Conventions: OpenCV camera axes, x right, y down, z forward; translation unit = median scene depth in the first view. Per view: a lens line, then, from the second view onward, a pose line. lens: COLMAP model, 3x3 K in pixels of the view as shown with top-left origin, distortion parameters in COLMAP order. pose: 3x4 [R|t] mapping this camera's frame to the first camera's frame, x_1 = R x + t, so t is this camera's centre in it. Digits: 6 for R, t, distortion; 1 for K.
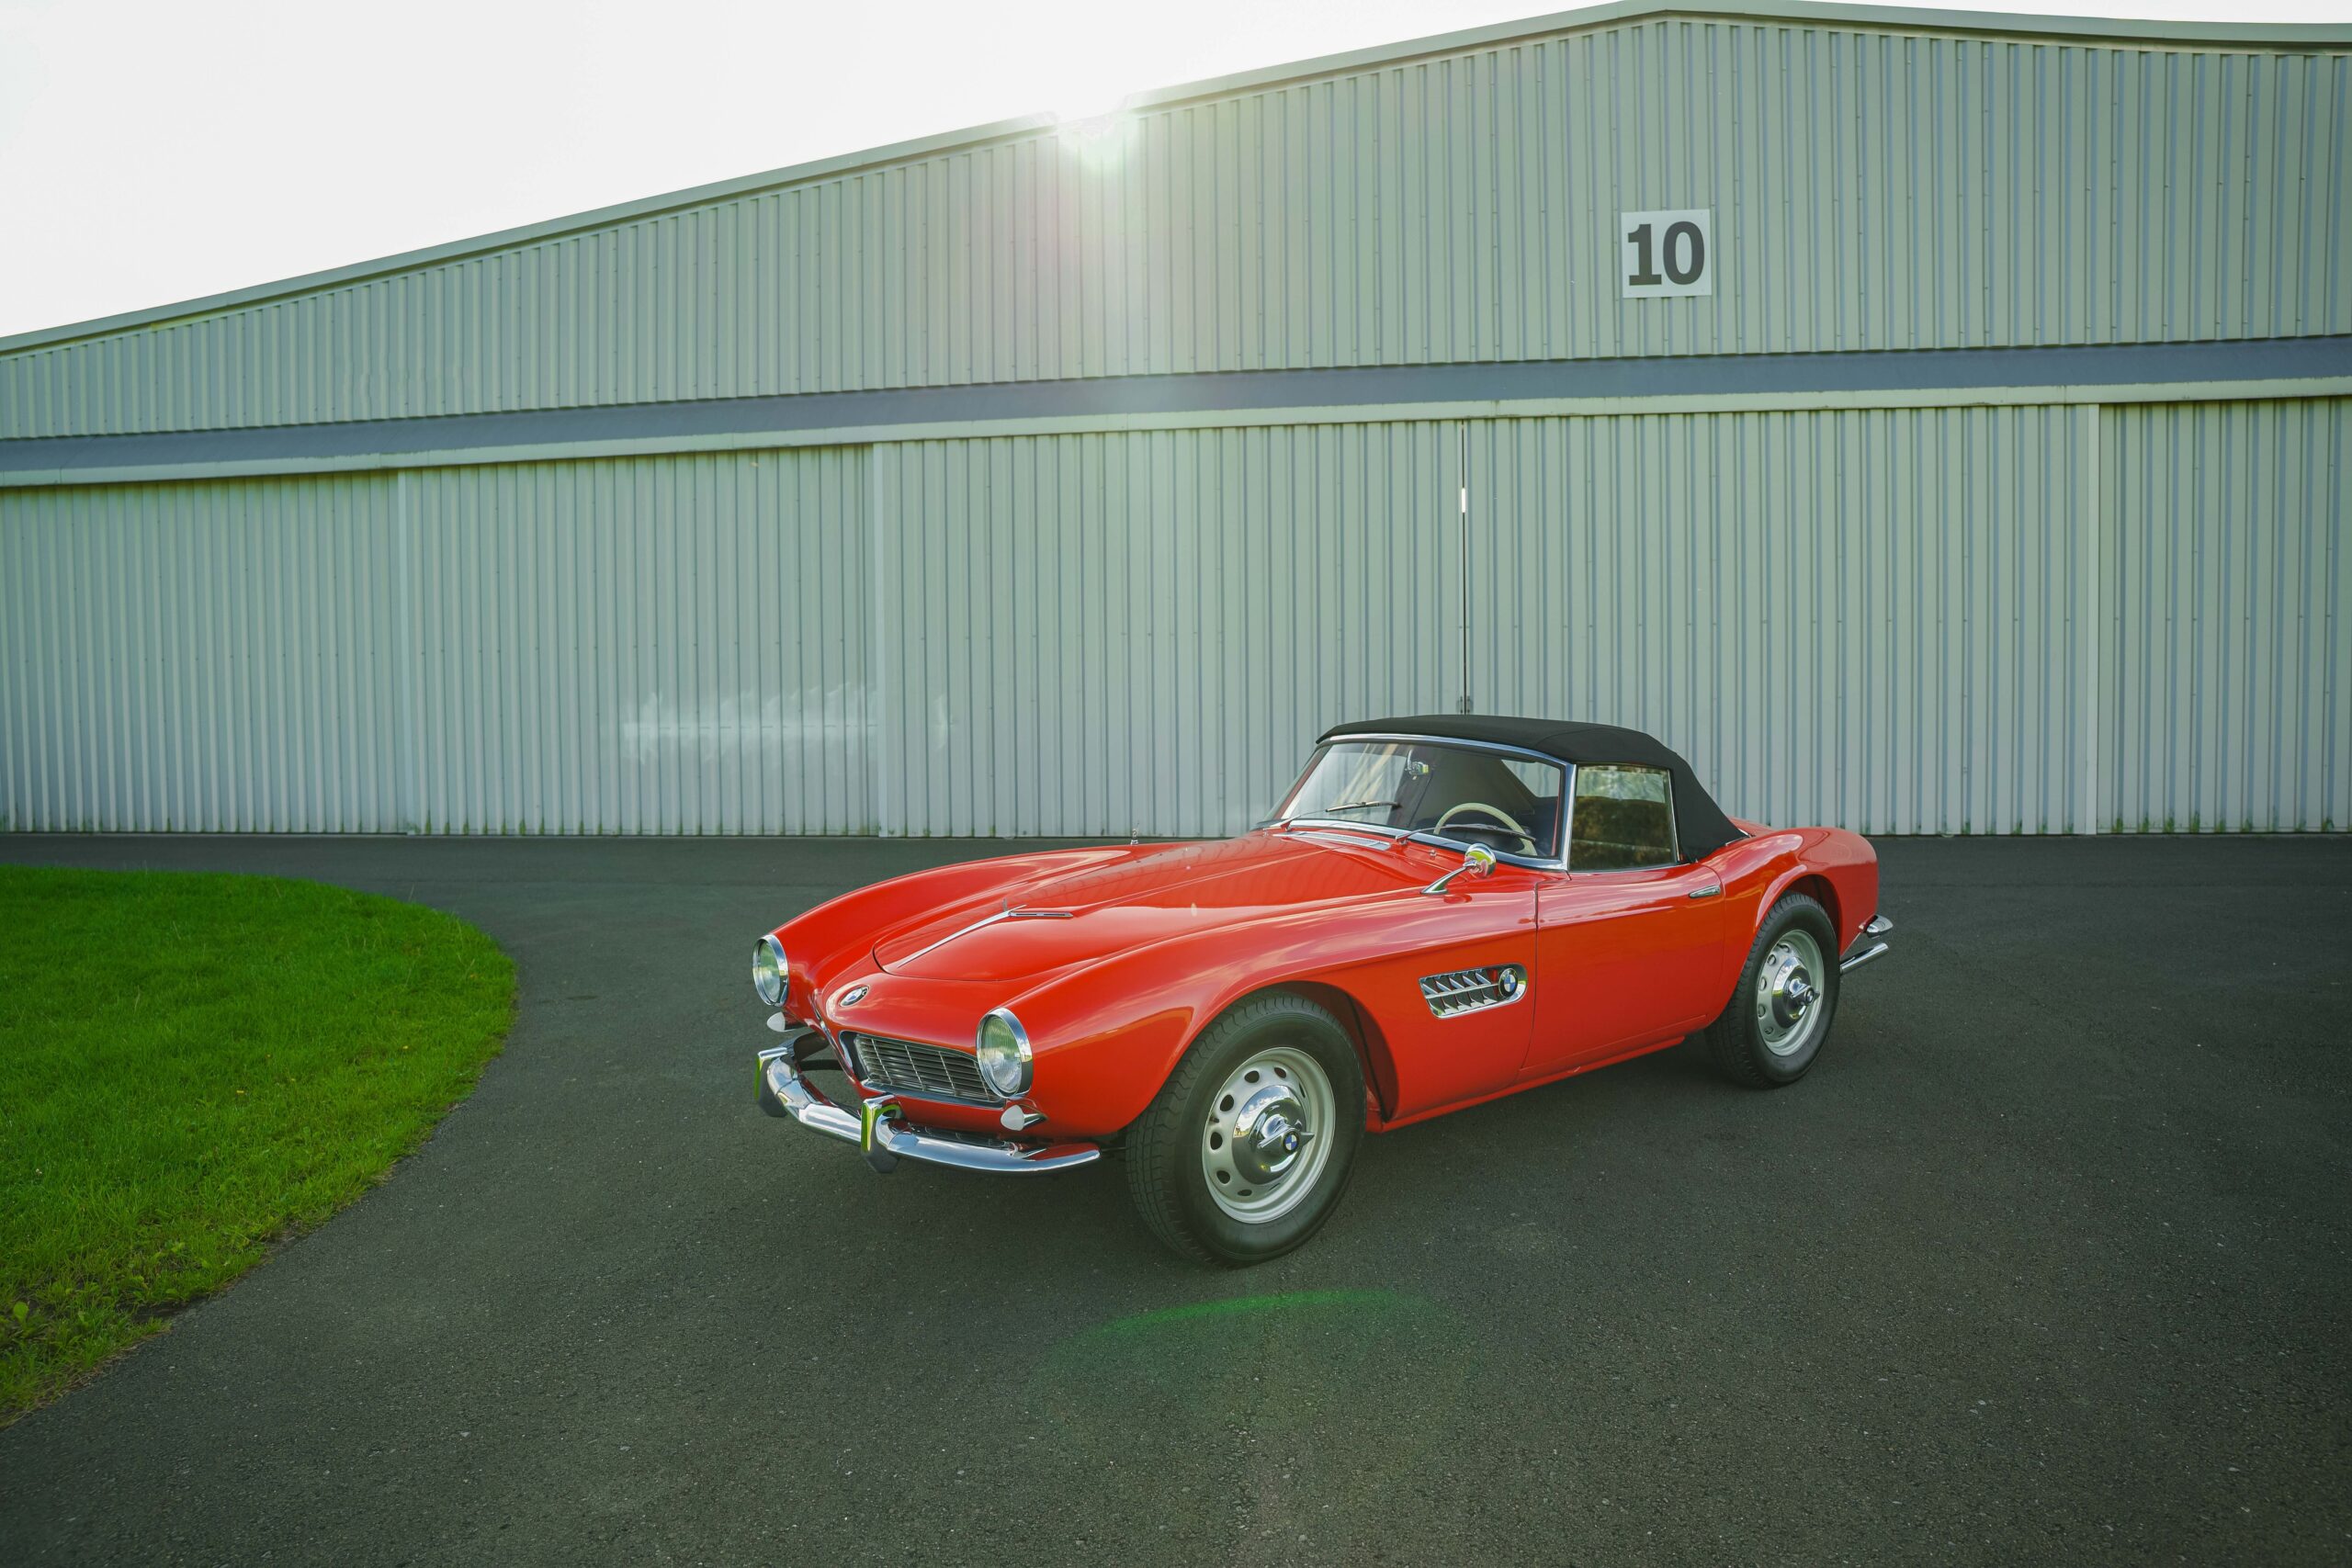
lens RADIAL K [[1623.5, 0, 1184.7], [0, 1623.5, 780.6], [0, 0, 1]] dist [-0.135889, 0.102566]
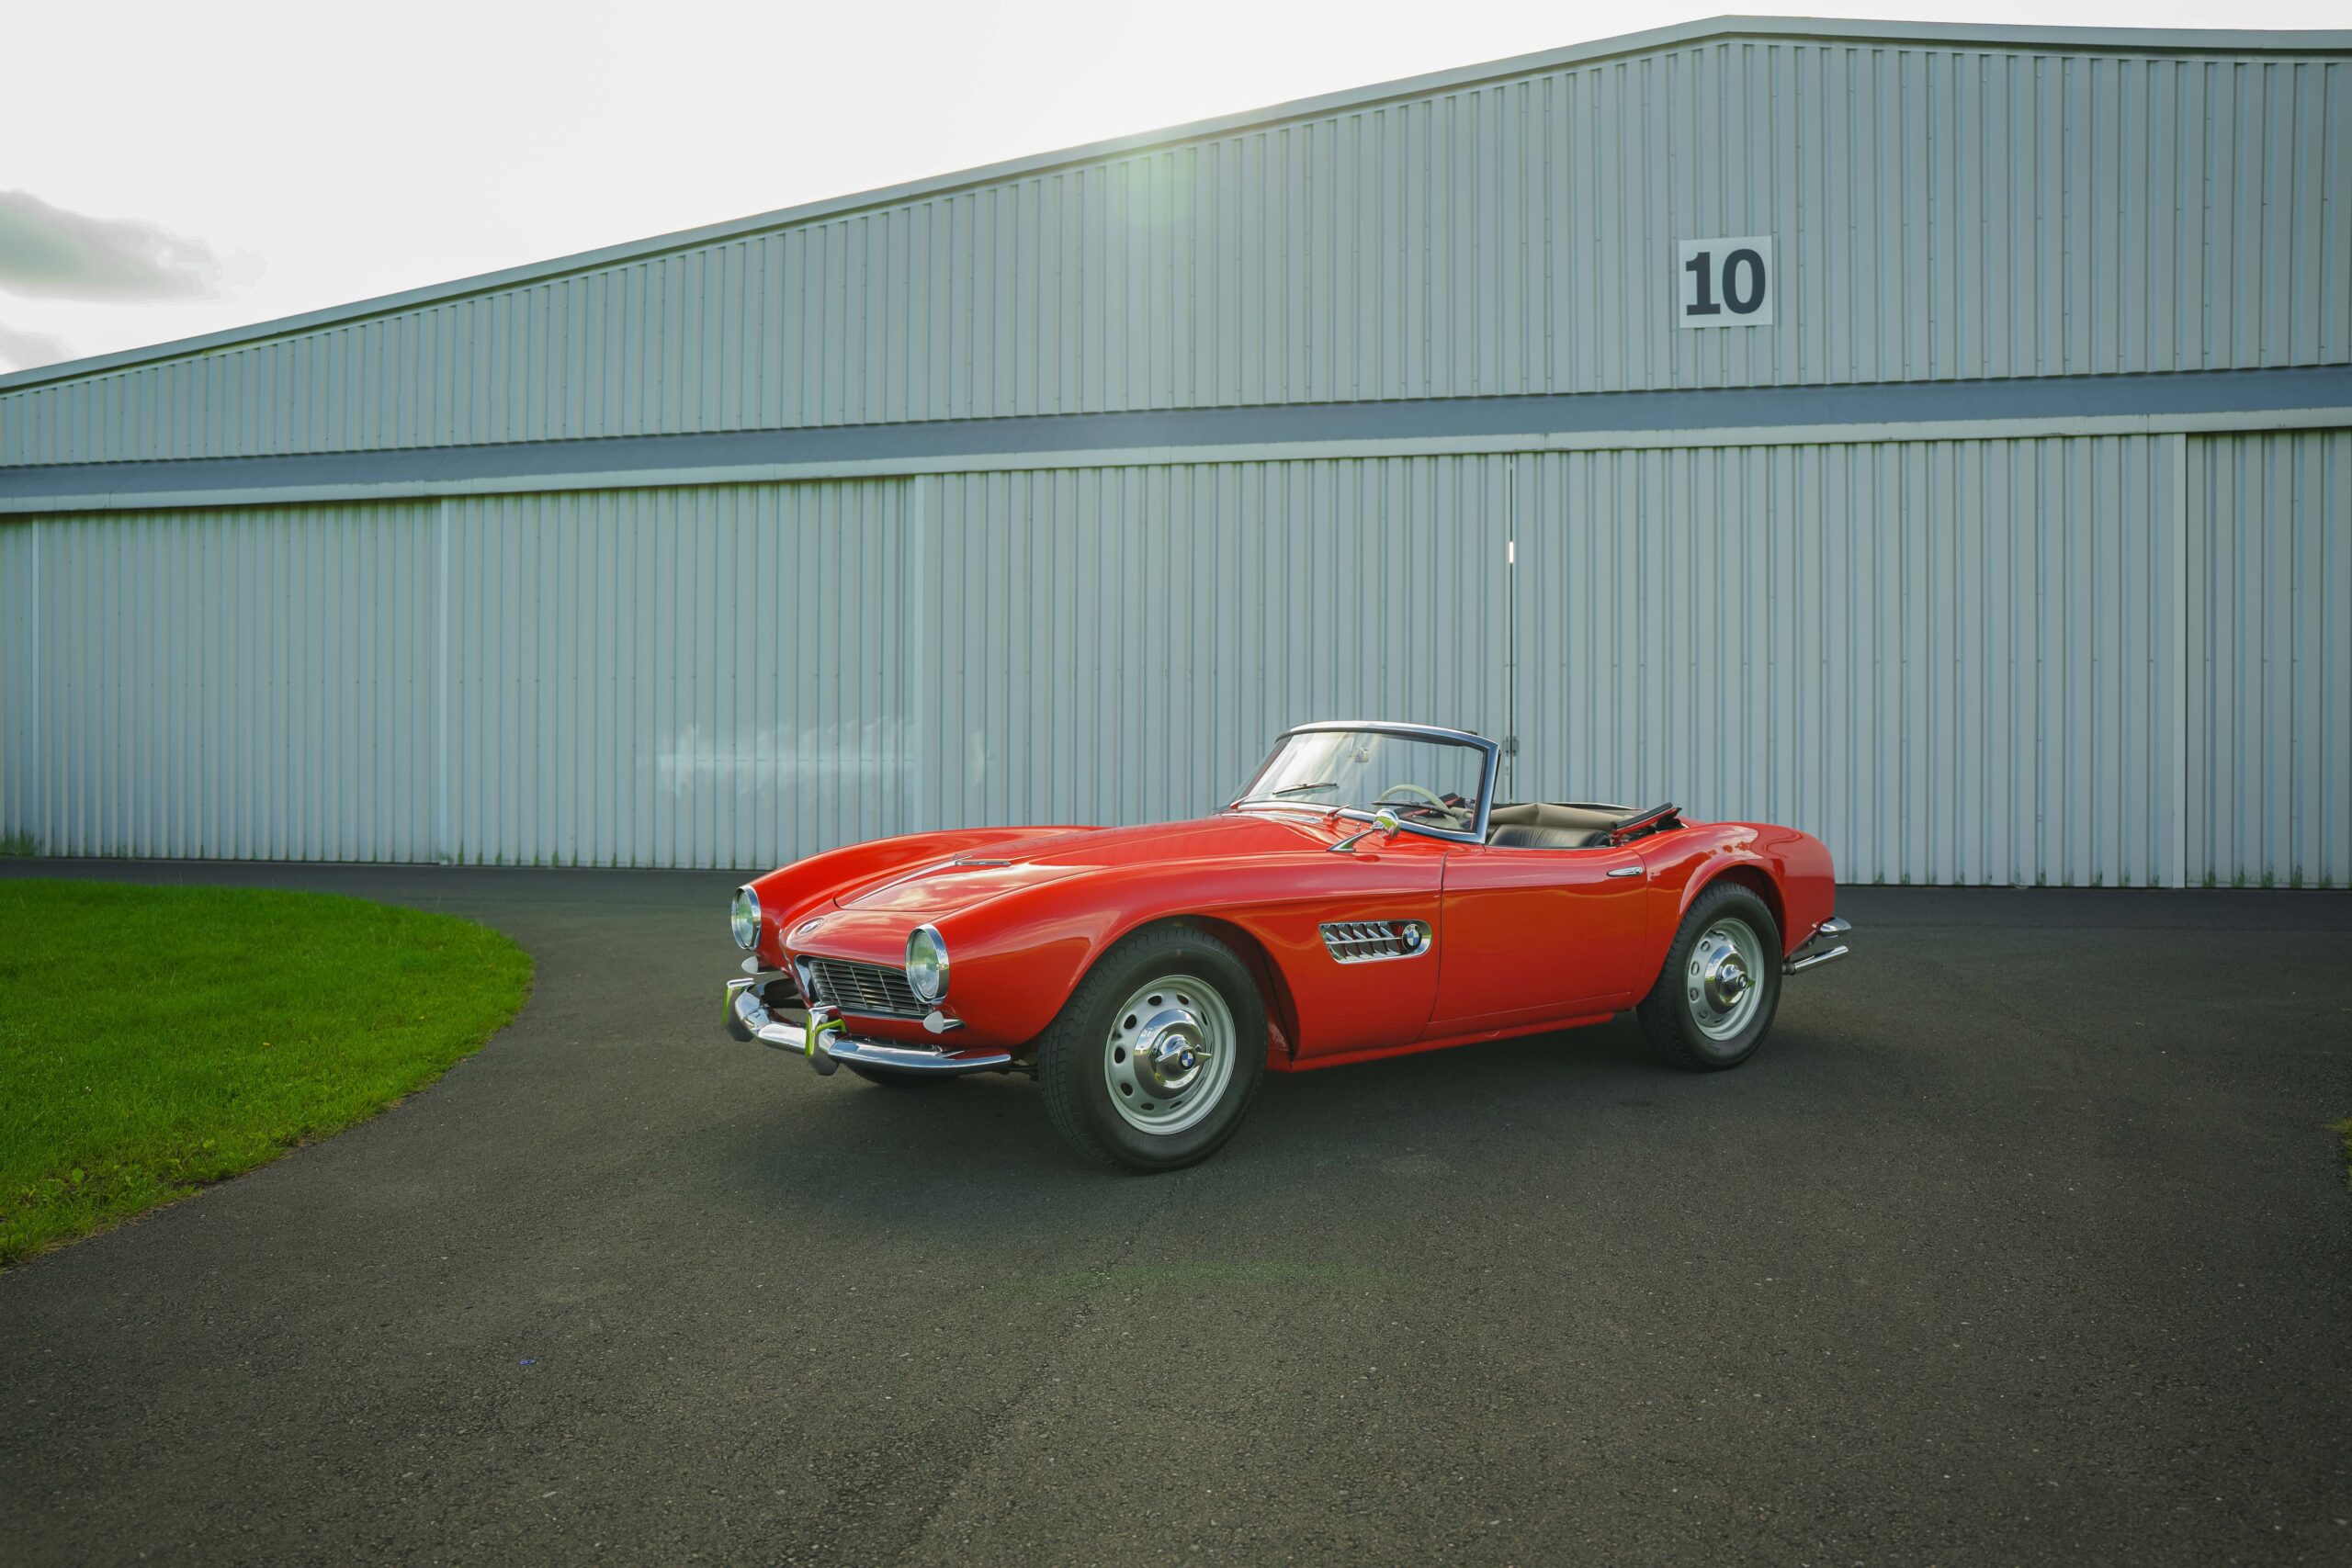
lens RADIAL K [[1759.5, 0, 1175.3], [0, 1759.5, 782.7], [0, 0, 1]] dist [-0.109499, 0.110680]
pose [[0.998078, 0.014570, -0.060232, 0.037584], [-0.017150, 0.998947, -0.042543, 0.025036], [0.059549, 0.043495, 0.997277, -0.064265]]
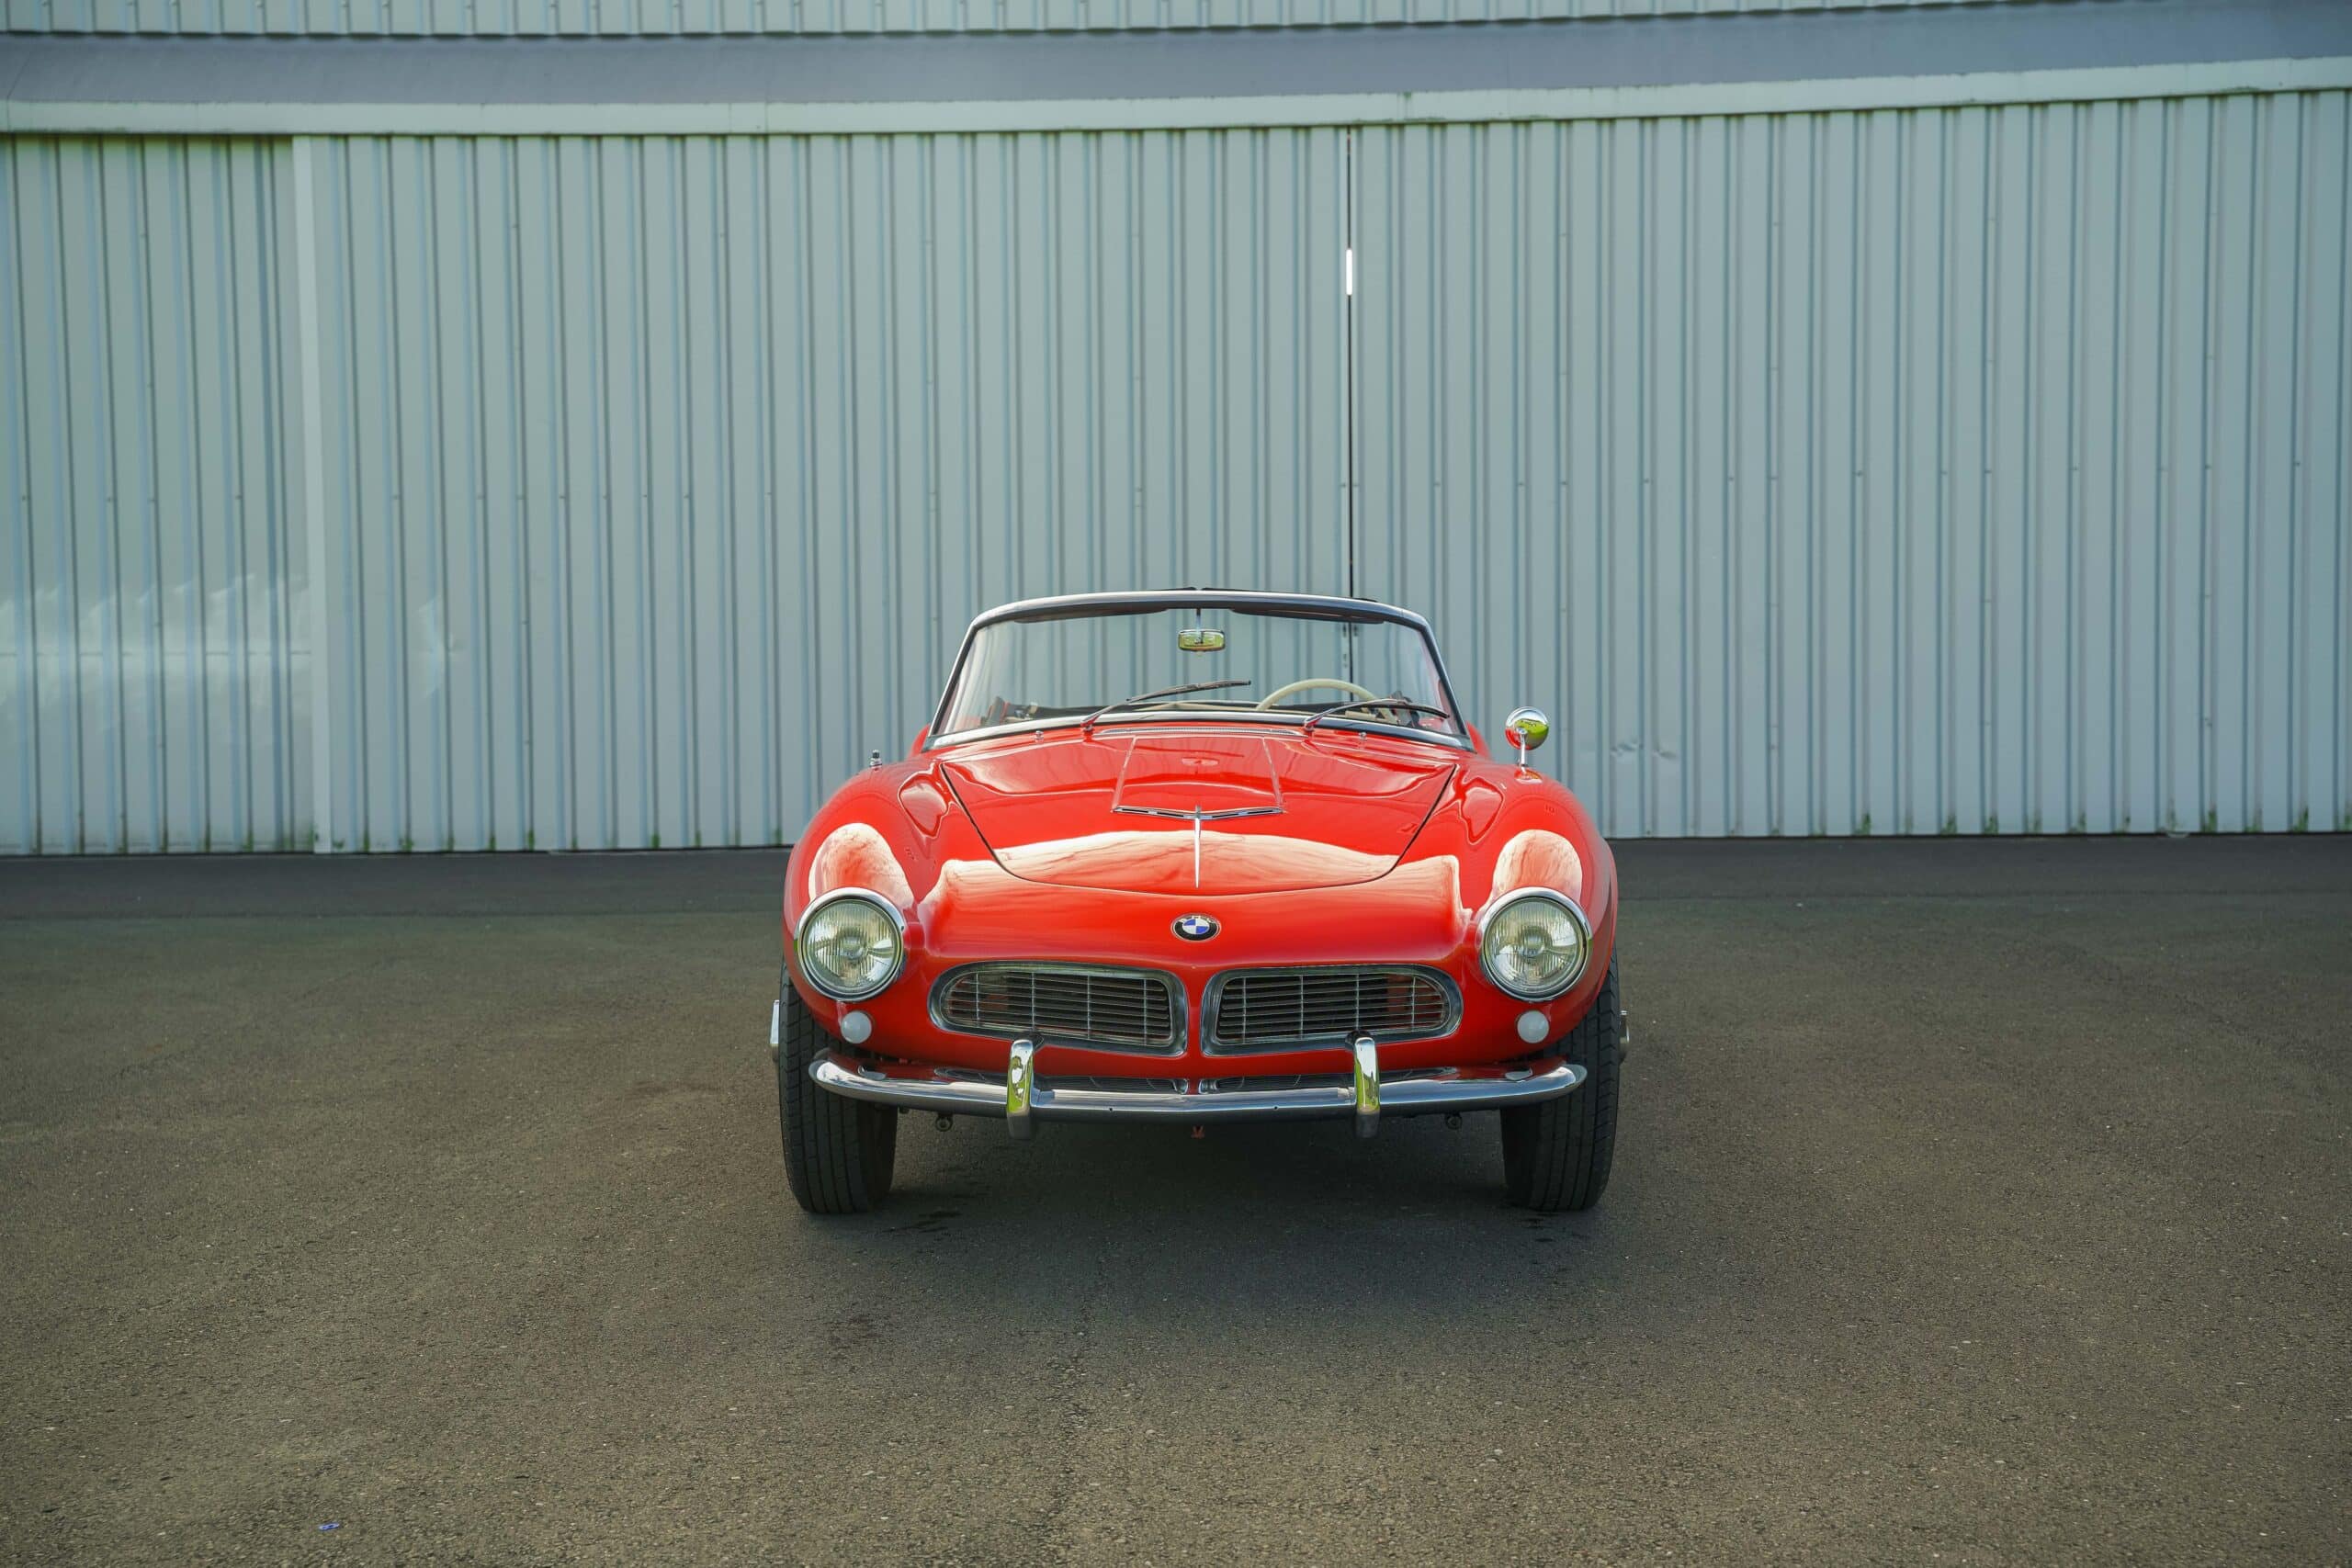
lens RADIAL K [[3187.9, 0, 1187.7], [0, 3187.9, 790.9], [0, 0, 1]] dist [0.198197, 0.071582]
pose [[0.993222, -0.003463, 0.116184, -0.022250], [0.004741, 0.999931, -0.010728, 0.029877], [-0.116139, 0.011206, 0.993170, -0.155365]]
